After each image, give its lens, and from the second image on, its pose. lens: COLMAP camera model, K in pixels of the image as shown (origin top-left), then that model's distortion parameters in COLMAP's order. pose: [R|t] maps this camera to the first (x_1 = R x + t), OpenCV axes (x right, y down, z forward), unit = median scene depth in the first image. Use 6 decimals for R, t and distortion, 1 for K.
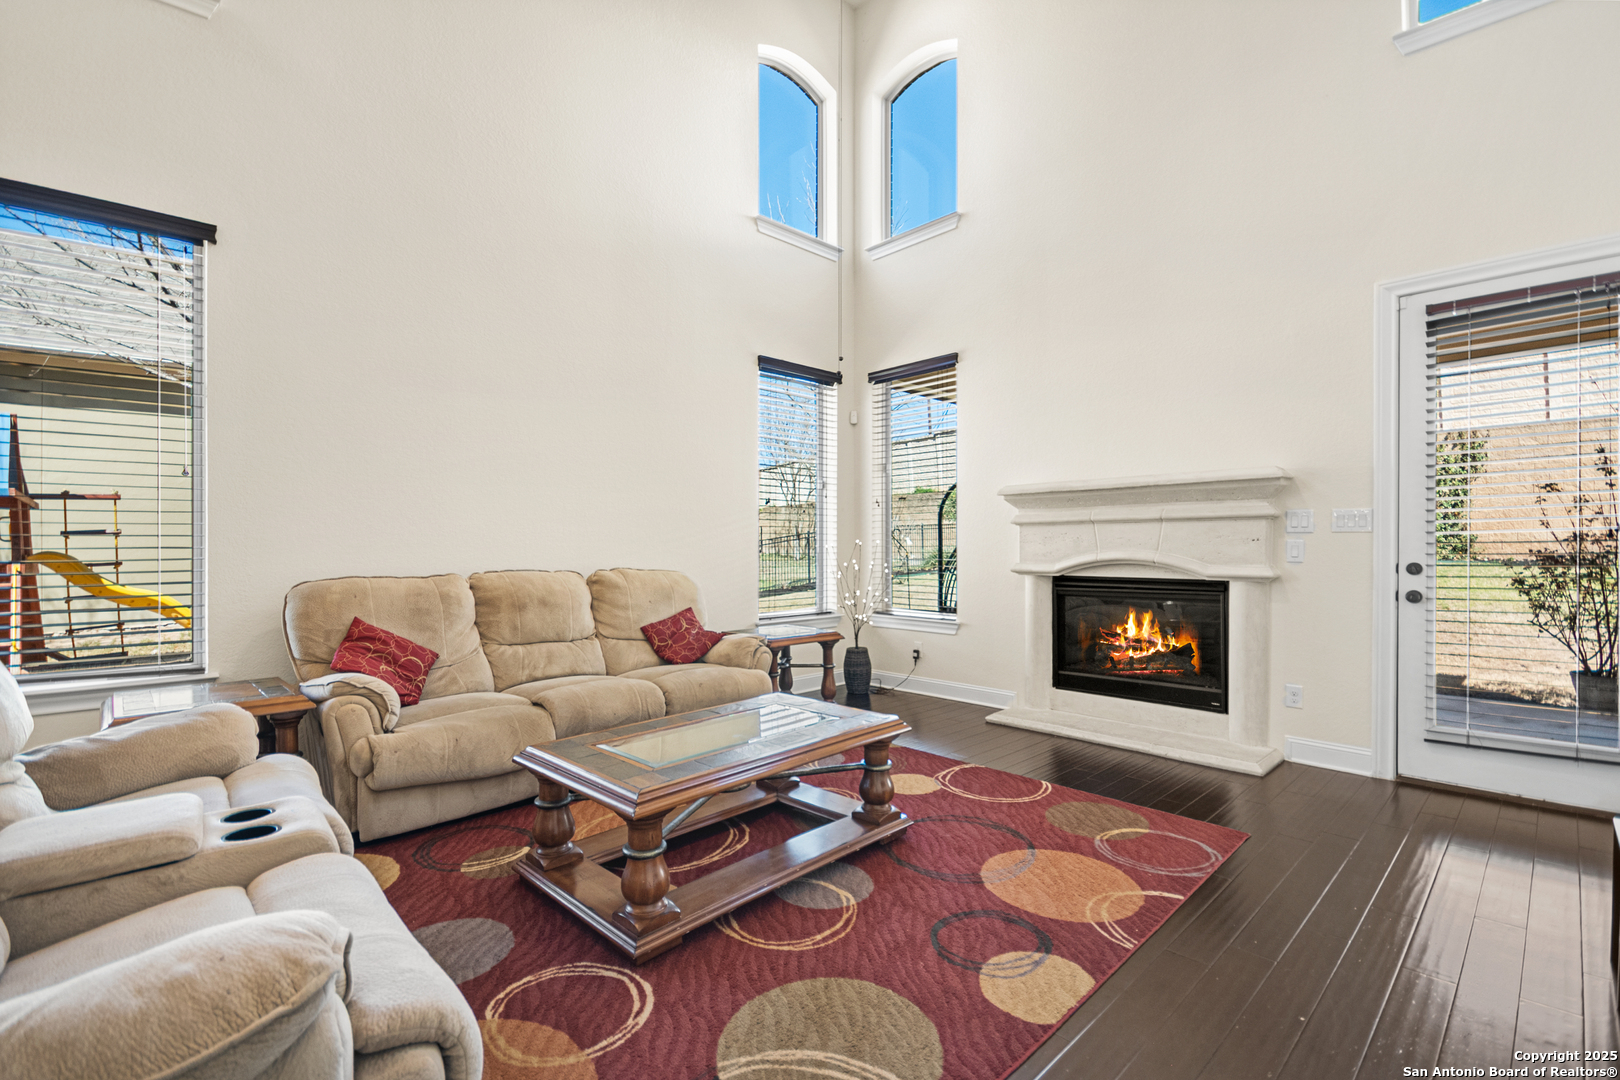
lens RADIAL K [[728.2, 0, 814.5], [0, 728.2, 543.6], [0, 0, 1]] dist [0.010490, -0.000074]
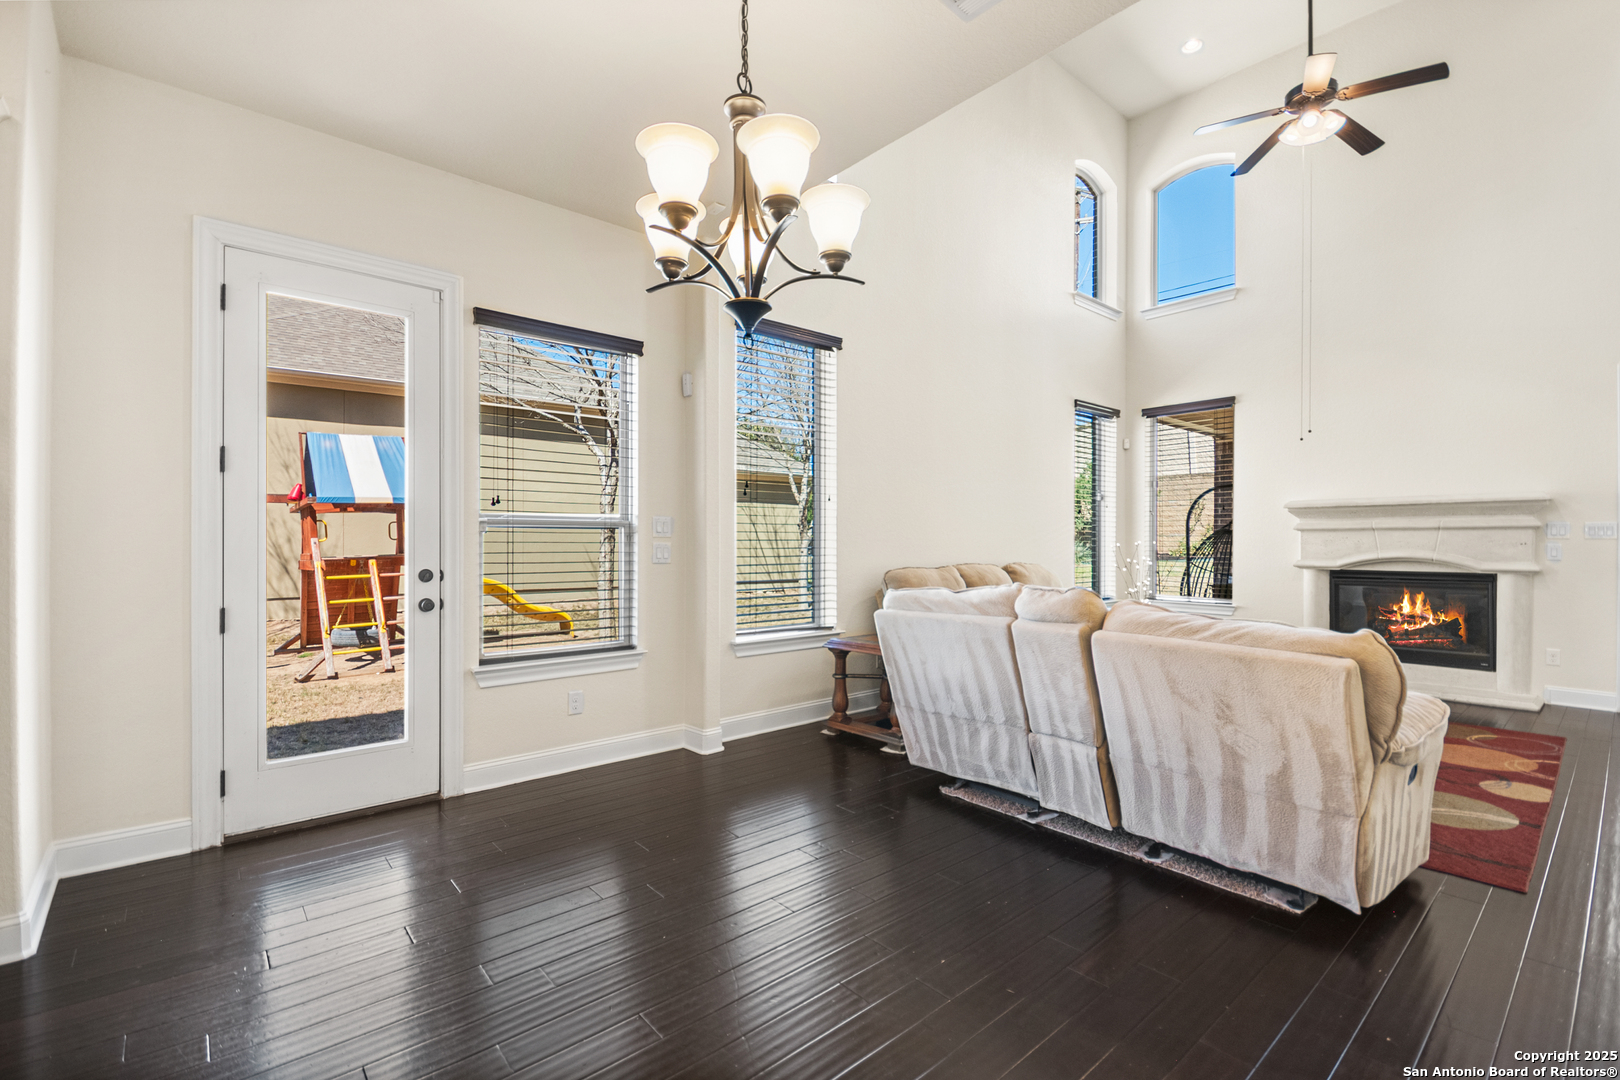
lens RADIAL K [[716.2, 0, 809.7], [0, 716.2, 545.7], [0, 0, 1]] dist [0.000472, -0.000652]
pose [[0.998574, 0.005178, -0.053136, -0.604390], [-0.004845, 0.999968, 0.006409, -0.003393], [0.053167, -0.006143, 0.998567, -0.378415]]
